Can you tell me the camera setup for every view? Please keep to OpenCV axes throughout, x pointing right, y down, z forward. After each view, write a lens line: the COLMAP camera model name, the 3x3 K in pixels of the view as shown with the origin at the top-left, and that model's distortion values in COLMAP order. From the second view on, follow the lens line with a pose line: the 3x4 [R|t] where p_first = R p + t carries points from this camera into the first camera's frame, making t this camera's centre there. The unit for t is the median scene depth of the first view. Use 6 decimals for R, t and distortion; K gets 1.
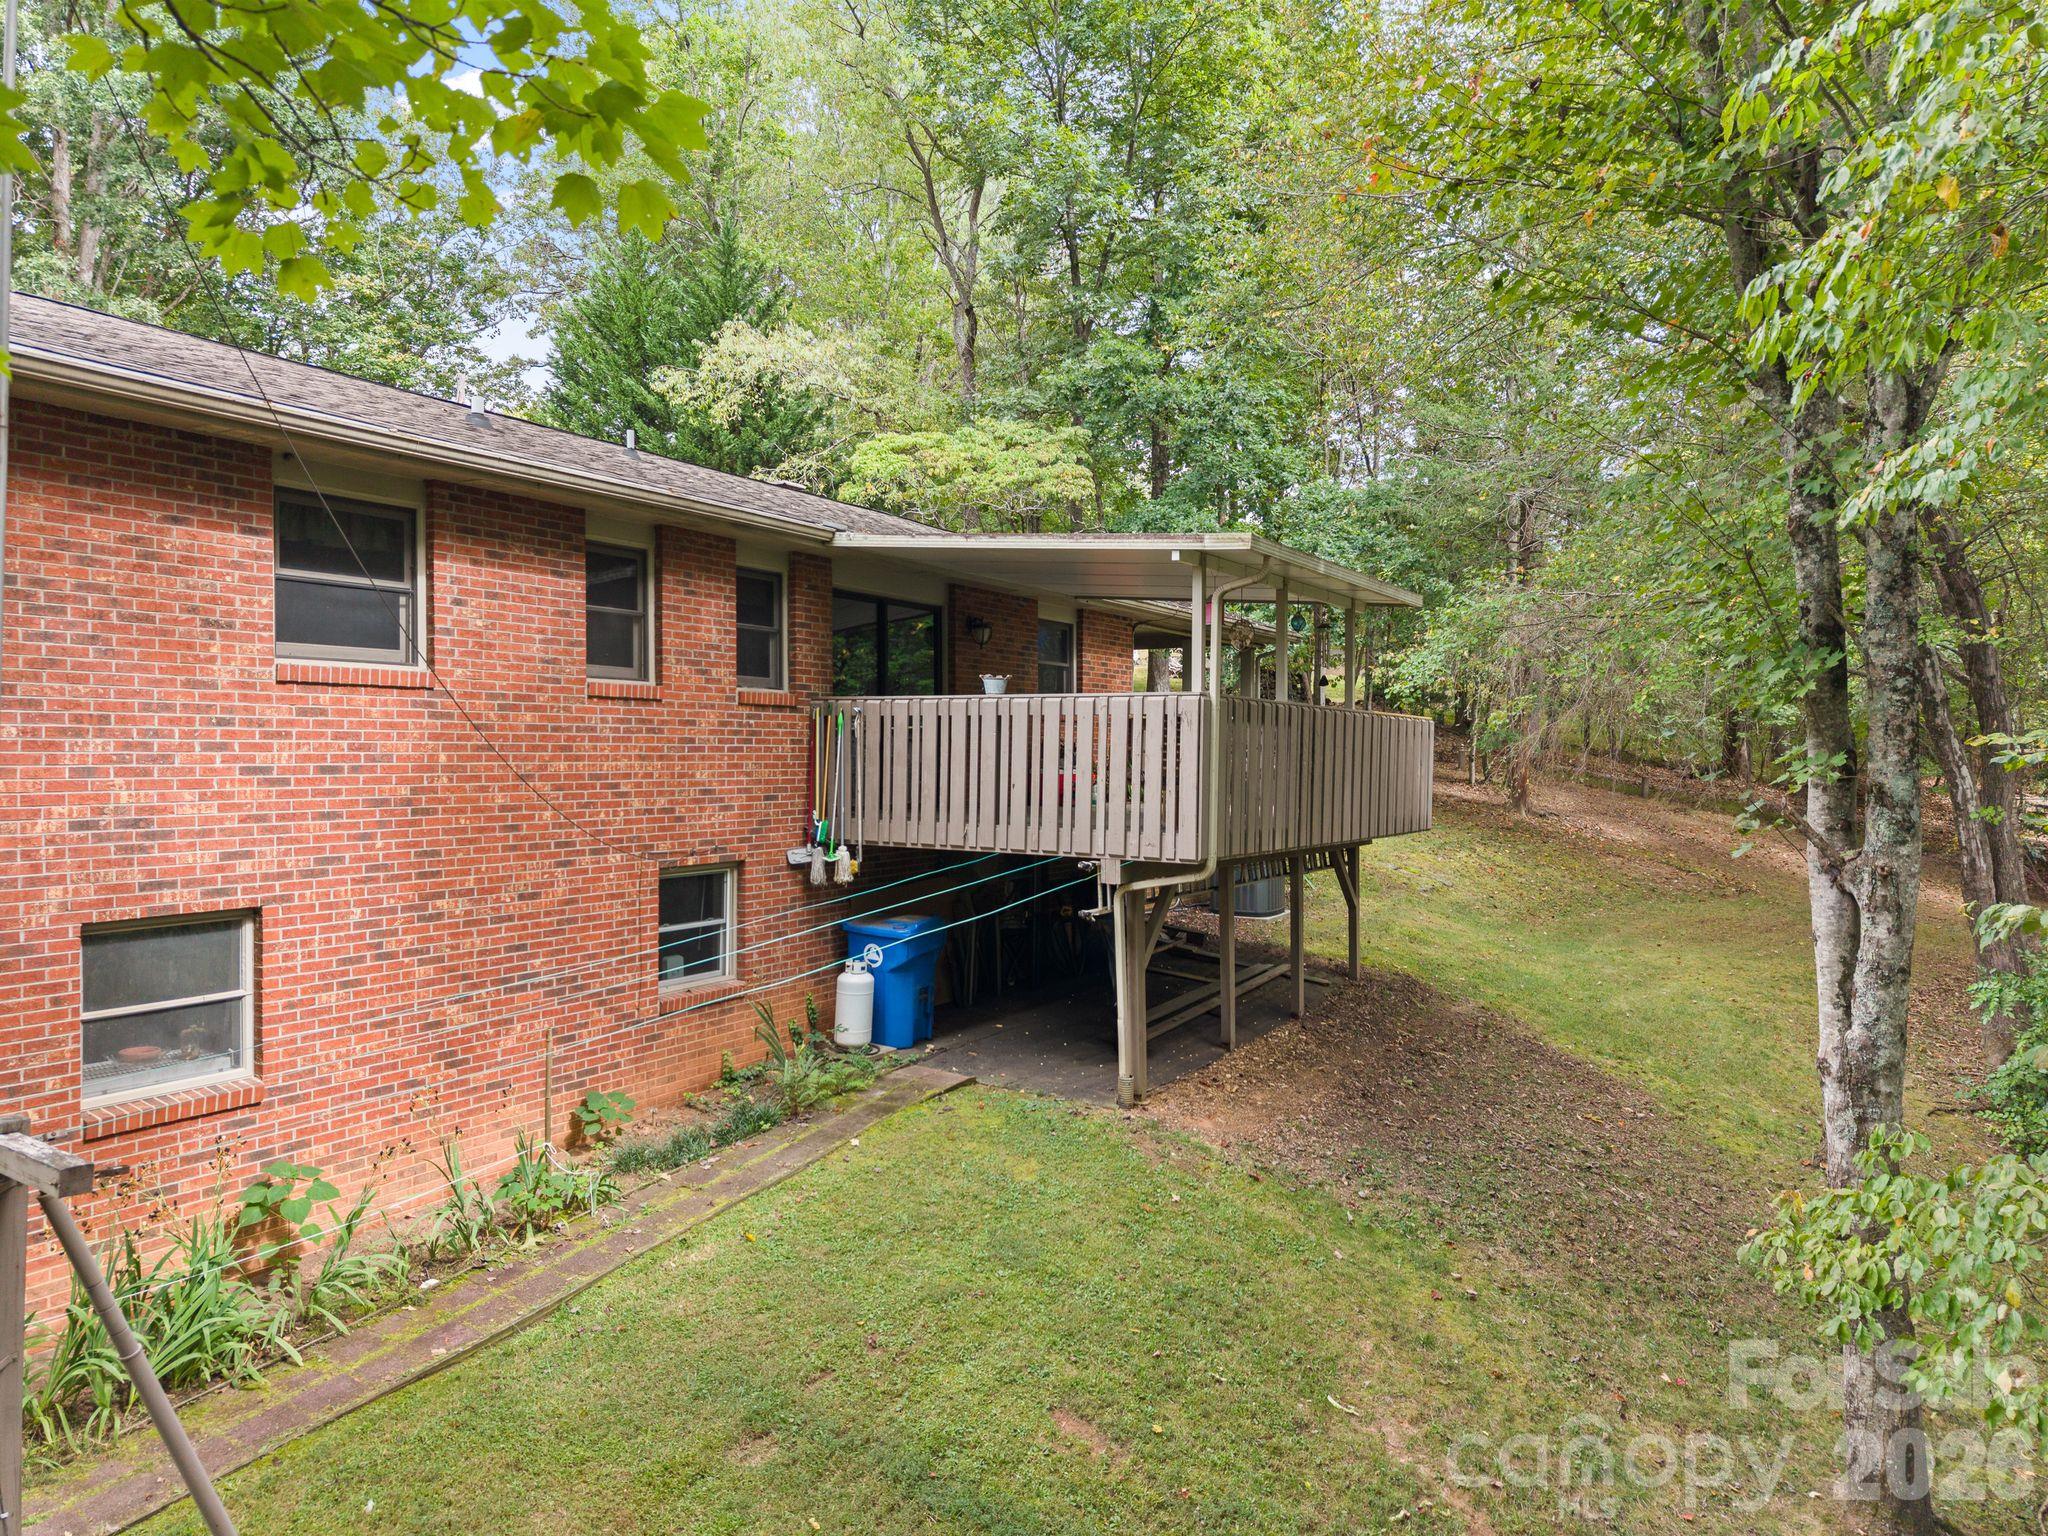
lens RADIAL K [[1374.4, 0, 1031.9], [0, 1374.4, 768.3], [0, 0, 1]] dist [0.031709, -0.020761]
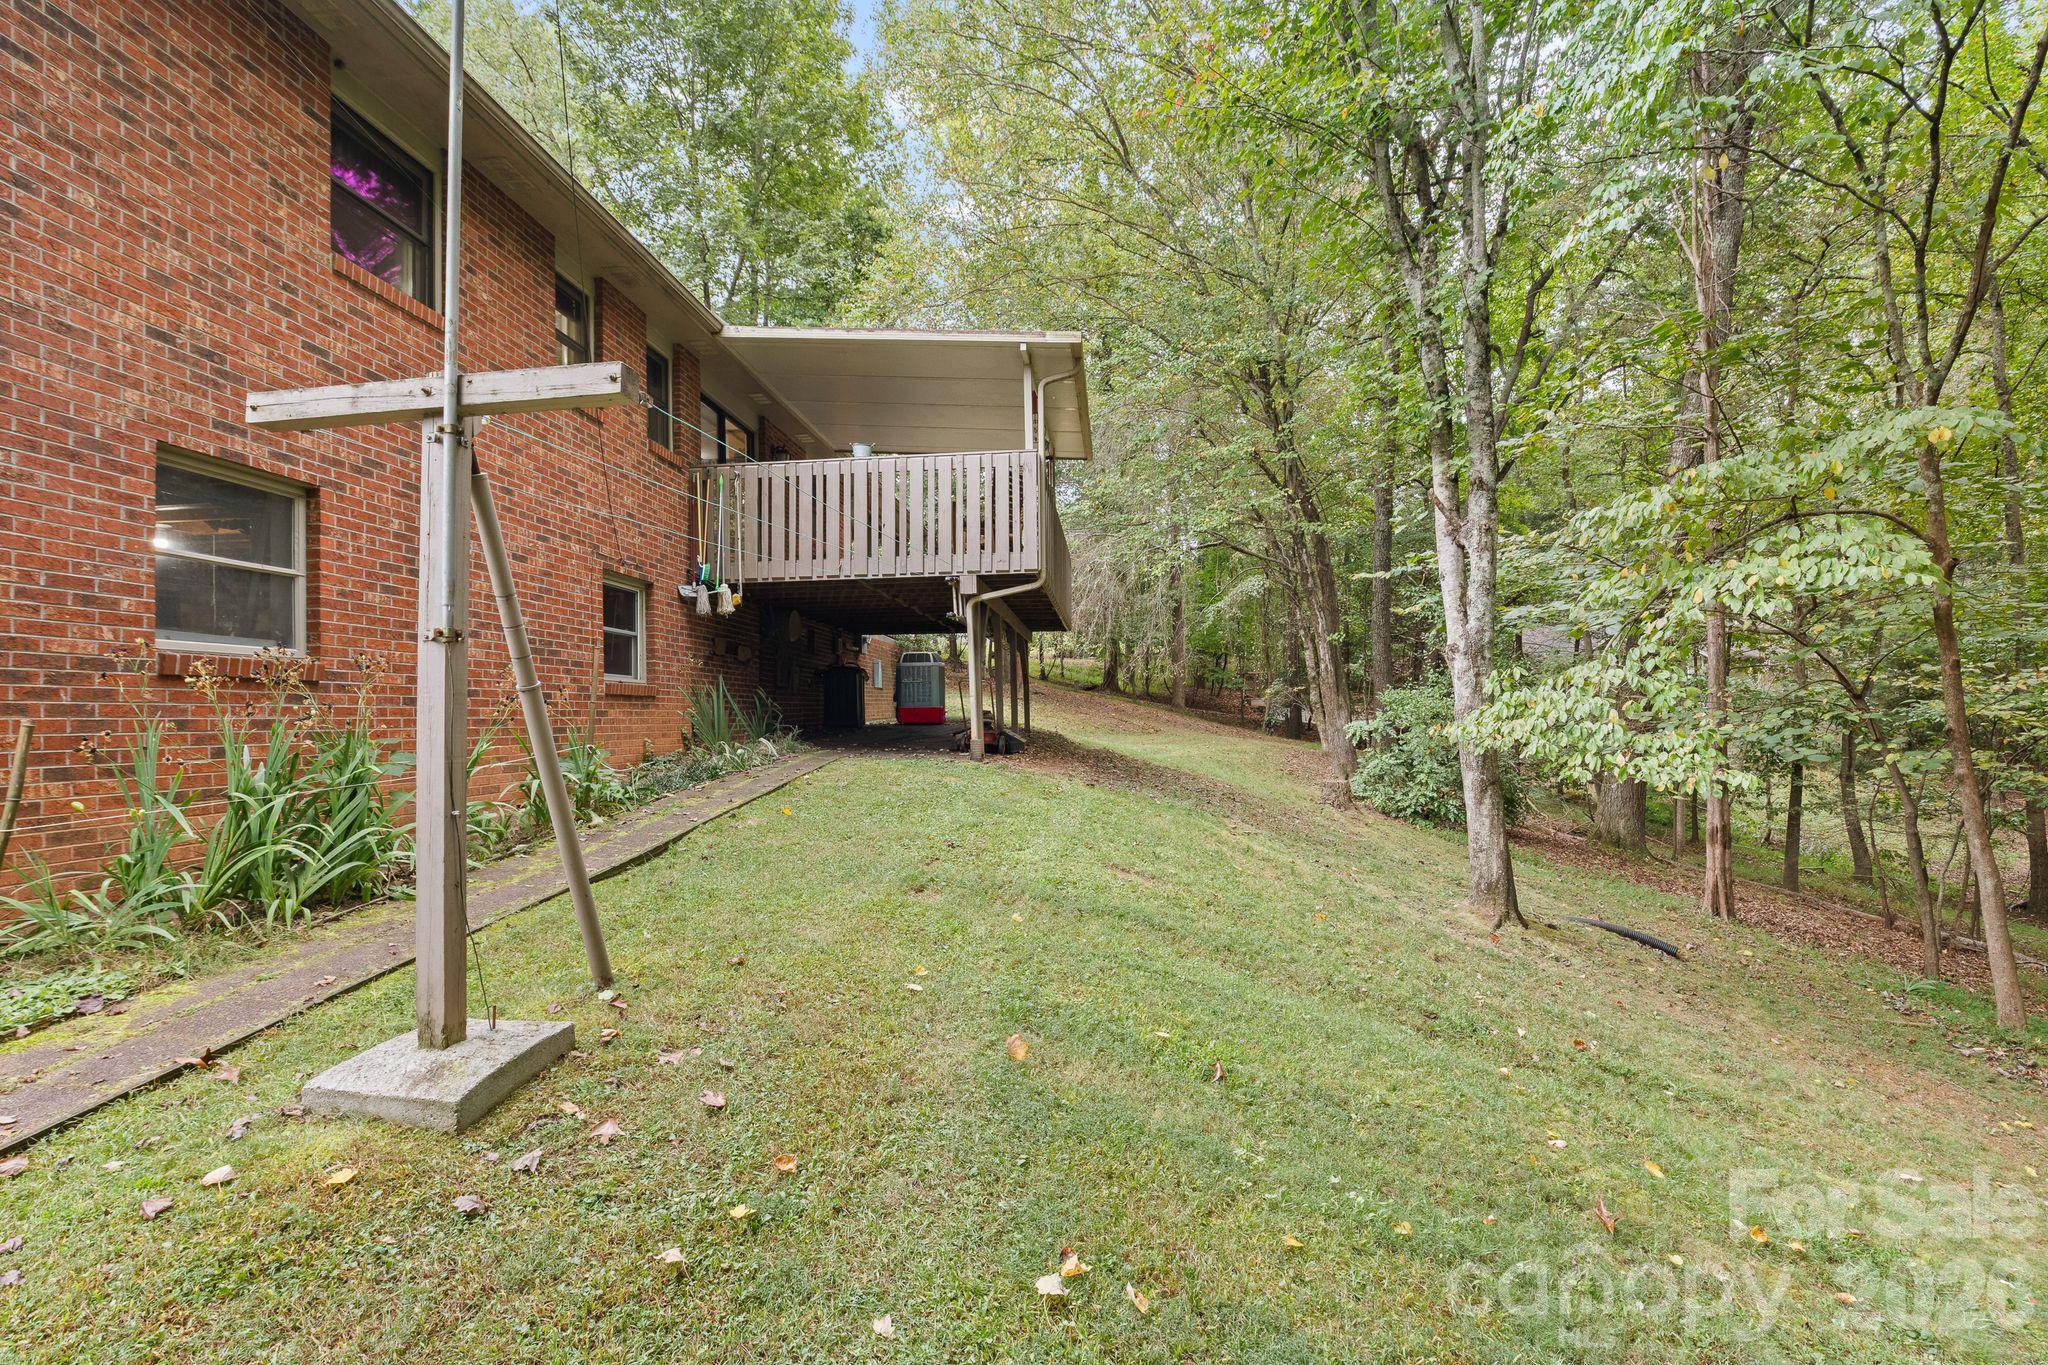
lens RADIAL K [[962.9, 0, 1029.0], [0, 962.9, 688.5], [0, 0, 1]] dist [-0.004161, 0.003084]
pose [[0.902950, -0.011606, 0.429589, -0.300568], [0.031240, 0.998763, -0.038680, 0.219684], [-0.428608, 0.048346, 0.902196, 0.124944]]
